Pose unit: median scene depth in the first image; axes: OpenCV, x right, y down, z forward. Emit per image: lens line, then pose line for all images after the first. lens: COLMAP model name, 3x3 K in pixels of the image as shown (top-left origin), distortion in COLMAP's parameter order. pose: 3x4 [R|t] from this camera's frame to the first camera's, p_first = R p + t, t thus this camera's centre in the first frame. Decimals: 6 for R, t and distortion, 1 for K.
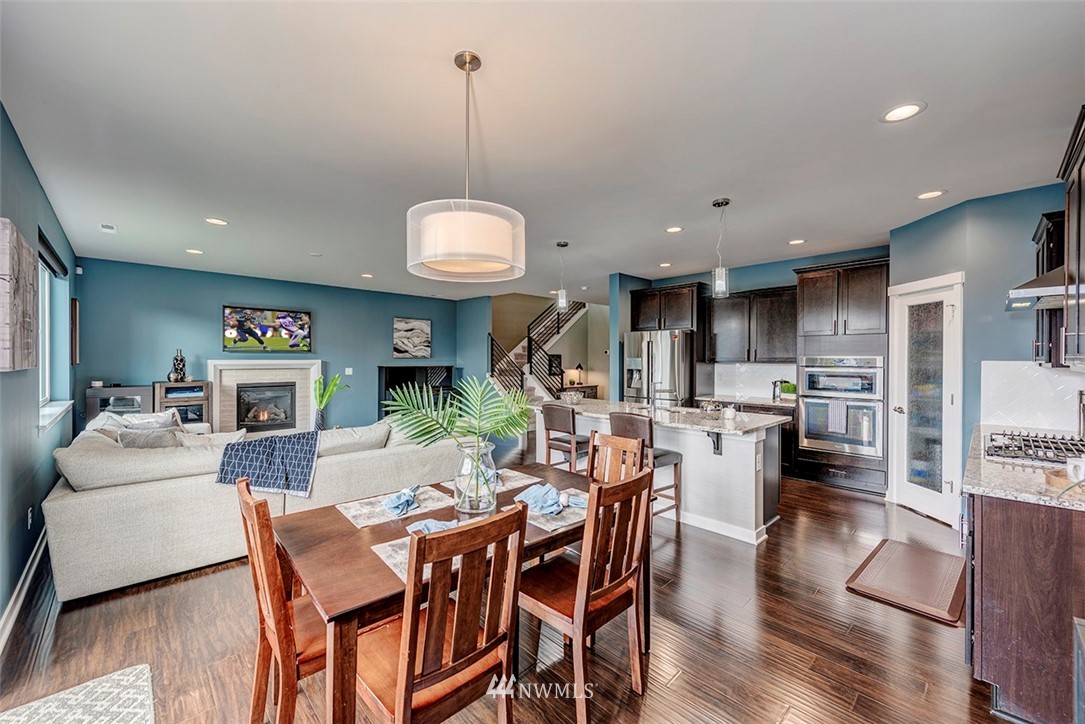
lens RADIAL K [[433.9, 0, 530.4], [0, 433.9, 360.4], [0, 0, 1]] dist [-0.000481, -0.000117]
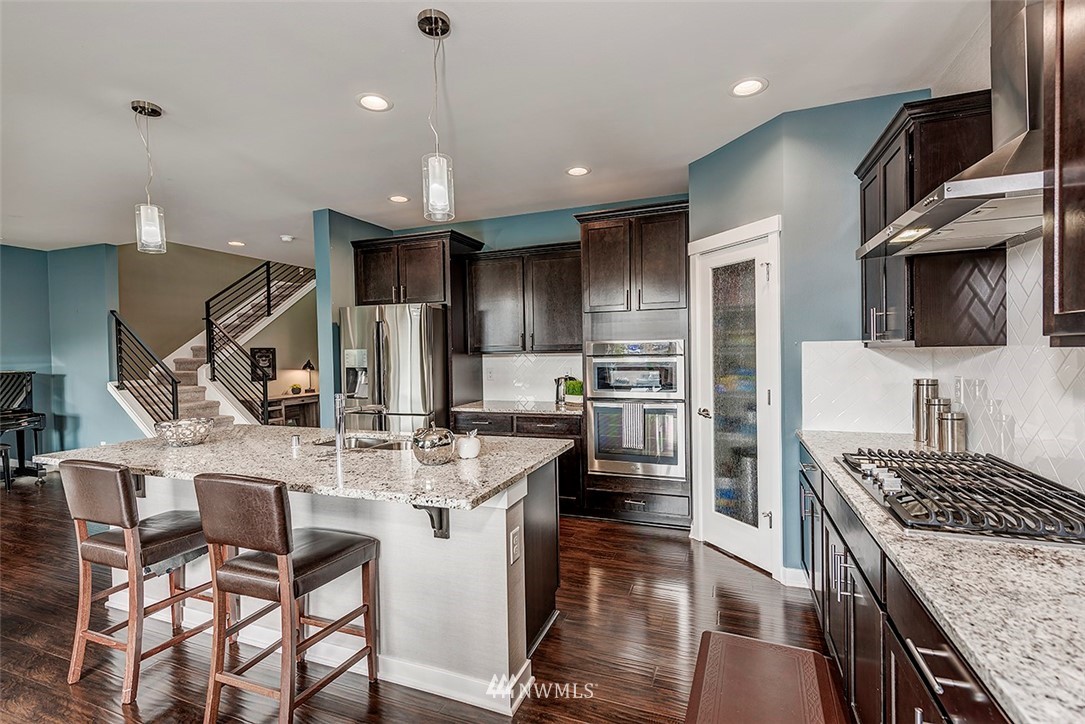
lens RADIAL K [[496.9, 0, 542.5], [0, 496.9, 362.0], [0, 0, 1]] dist [0.001851, 0.000341]
pose [[0.898727, -0.028848, 0.437558, 0.185785], [0.023186, 0.999564, 0.018278, 0.006122], [-0.437895, -0.006281, 0.899004, 0.280195]]
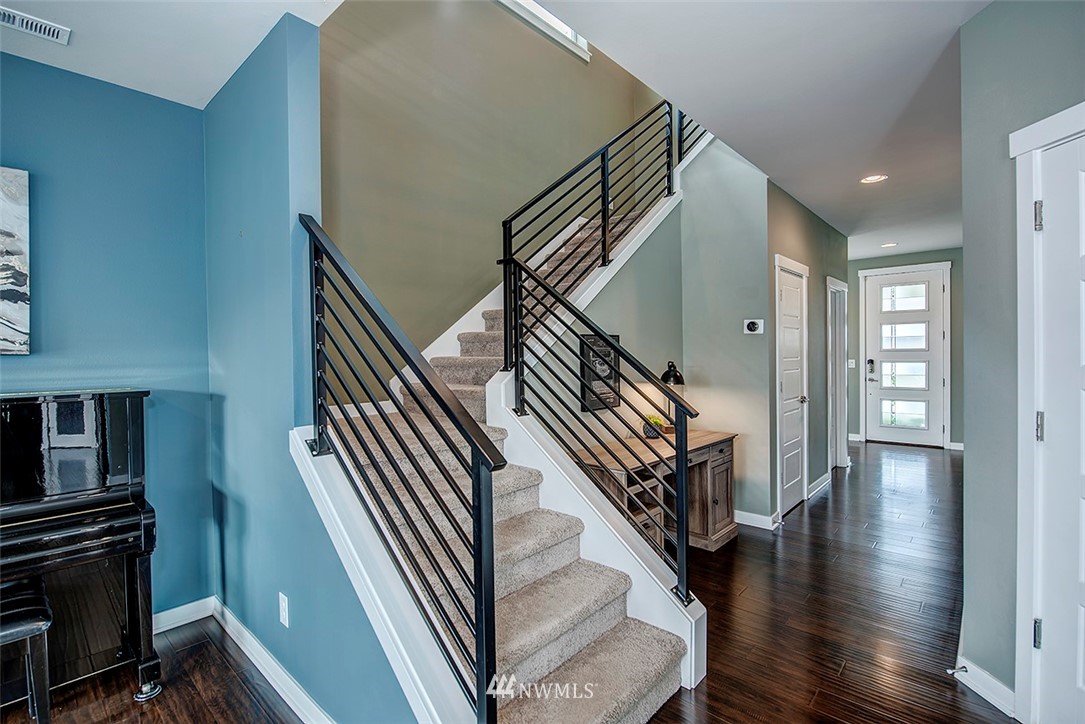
lens RADIAL K [[496.9, 0, 542.5], [0, 496.9, 362.0], [0, 0, 1]] dist [0.001851, 0.000341]
pose [[0.995813, -0.018855, 0.089443, -0.018364], [0.017612, 0.999737, 0.014671, -0.001589], [-0.089696, -0.013034, 0.995884, 1.192725]]
